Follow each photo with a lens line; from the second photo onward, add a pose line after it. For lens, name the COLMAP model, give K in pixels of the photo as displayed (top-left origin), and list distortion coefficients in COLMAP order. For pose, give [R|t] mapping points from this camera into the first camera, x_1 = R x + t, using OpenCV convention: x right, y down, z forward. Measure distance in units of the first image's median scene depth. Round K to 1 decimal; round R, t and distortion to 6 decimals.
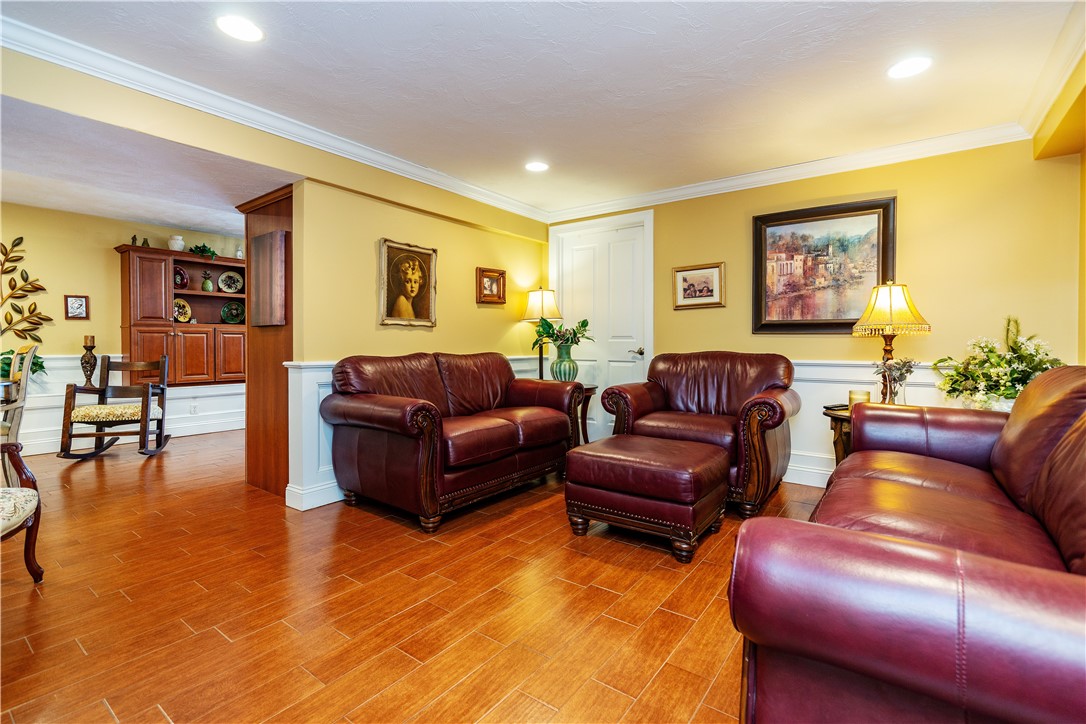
lens RADIAL K [[496.1, 0, 538.5], [0, 496.1, 351.5], [0, 0, 1]] dist [0.000918, 0.000899]
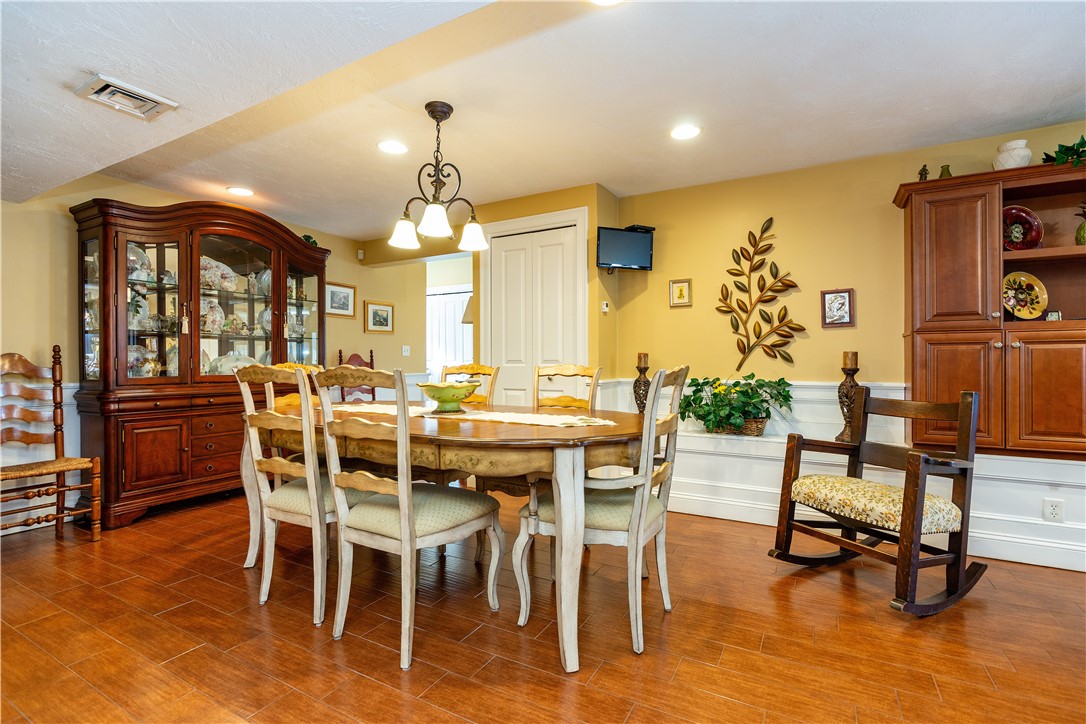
lens RADIAL K [[496.1, 0, 539.1], [0, 496.1, 359.2], [0, 0, 1]] dist [0.000918, 0.000899]
pose [[0.129680, -0.002863, -0.991552, -0.354507], [-0.012651, 0.999910, -0.004542, -0.015513], [0.991475, 0.013133, 0.129632, 0.552840]]
